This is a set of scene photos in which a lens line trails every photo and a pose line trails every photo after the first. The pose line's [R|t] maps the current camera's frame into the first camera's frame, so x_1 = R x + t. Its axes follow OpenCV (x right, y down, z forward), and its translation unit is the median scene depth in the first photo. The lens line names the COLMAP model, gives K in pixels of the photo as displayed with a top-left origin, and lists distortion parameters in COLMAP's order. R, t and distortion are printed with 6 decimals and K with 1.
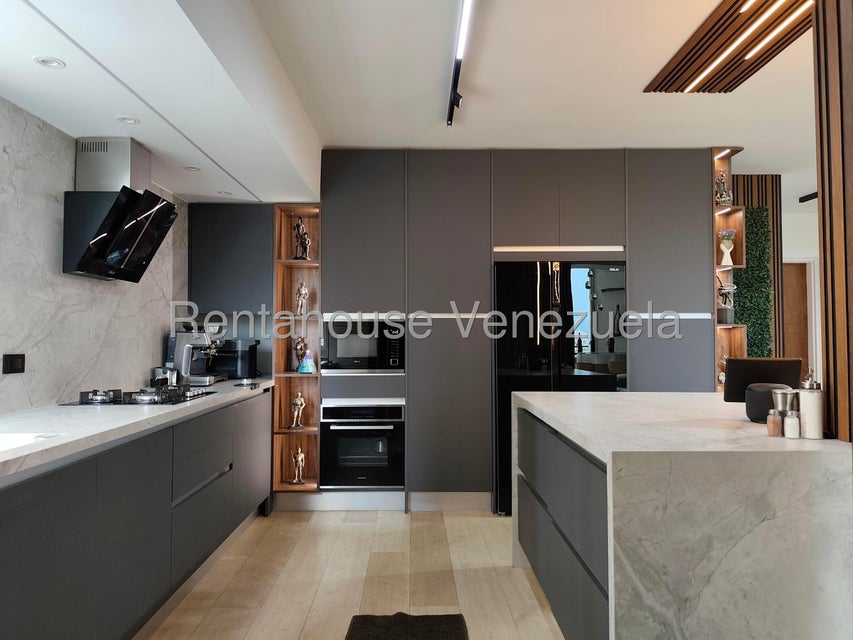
lens RADIAL K [[584.0, 0, 418.9], [0, 584.0, 317.2], [0, 0, 1]] dist [0.059835, -0.086354]
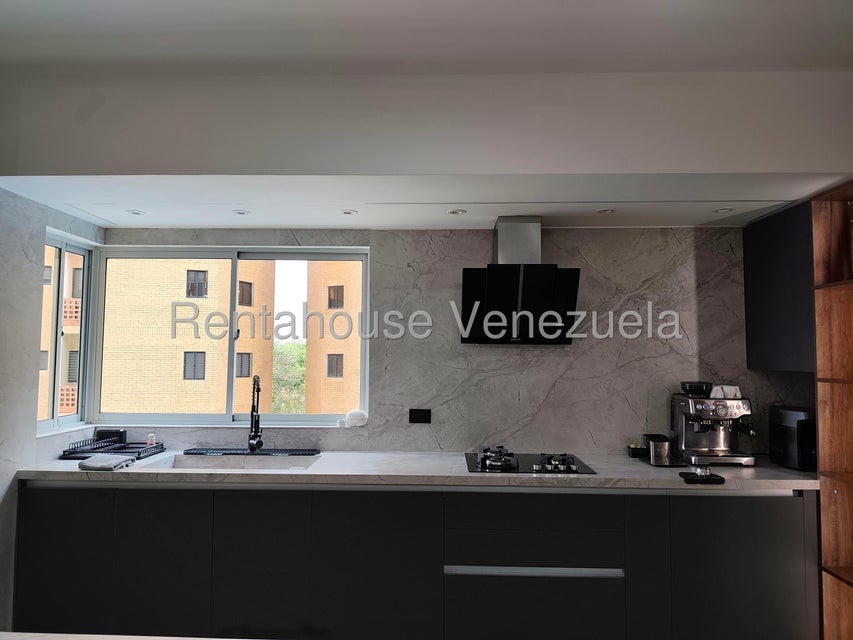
lens RADIAL K [[586.9, 0, 421.1], [0, 586.9, 316.8], [0, 0, 1]] dist [0.067459, -0.085489]
pose [[-0.044766, -0.064973, -0.996882, 0.400220], [0.026969, 0.997440, -0.066221, -0.035297], [0.998633, -0.029849, -0.042900, 0.608832]]
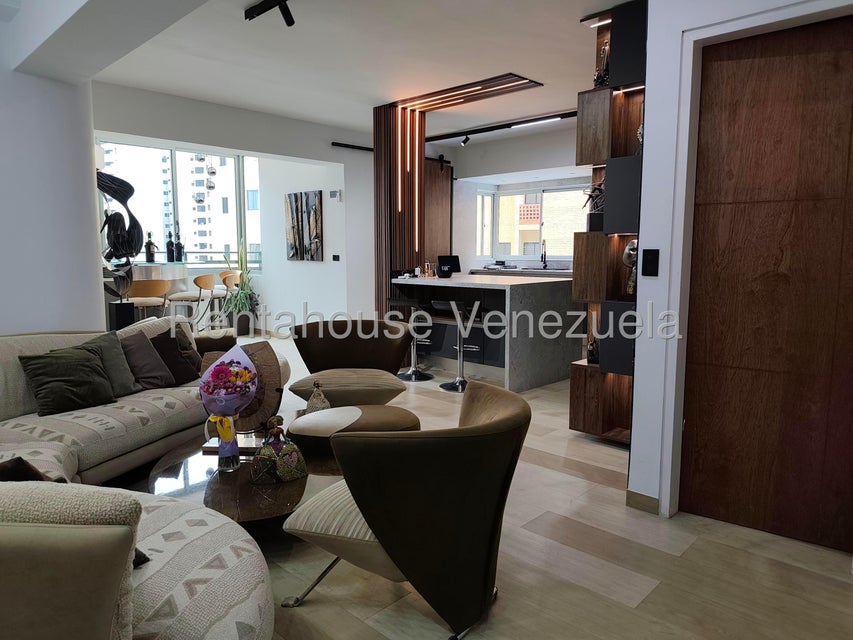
lens RADIAL K [[584.0, 0, 418.9], [0, 584.0, 317.2], [0, 0, 1]] dist [0.059835, -0.086354]
pose [[-0.705631, 0.081600, -0.703866, 1.357391], [0.023380, 0.995487, 0.091969, 0.053408], [0.708194, 0.048440, -0.704354, 1.466593]]
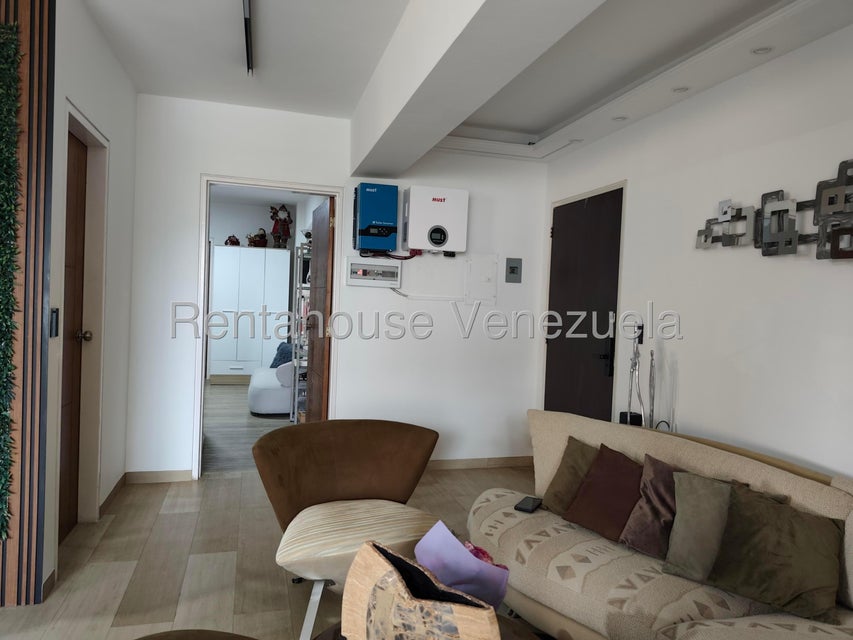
lens RADIAL K [[583.2, 0, 420.5], [0, 583.2, 316.2], [0, 0, 1]] dist [0.054811, -0.074016]
pose [[0.964798, 0.033669, 0.260829, 0.924780], [-0.050445, 0.997047, 0.057893, 0.000943], [-0.258110, -0.069013, 0.963647, 0.529029]]
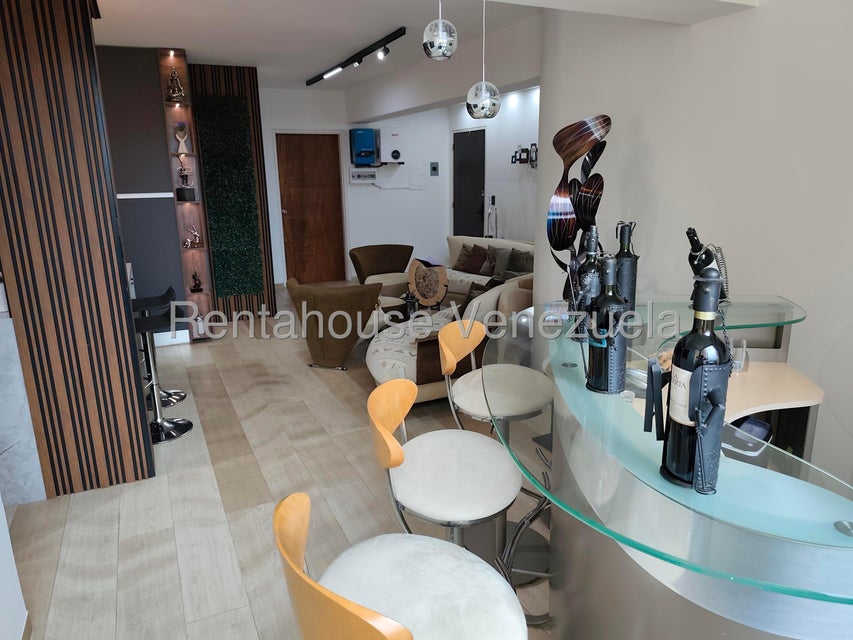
lens RADIAL K [[586.9, 0, 421.1], [0, 586.9, 316.8], [0, 0, 1]] dist [0.067459, -0.085489]
pose [[0.911644, -0.114132, 0.394816, 0.453051], [0.002521, 0.962201, 0.272330, -0.095206], [-0.410974, -0.247273, 0.877472, -0.389325]]
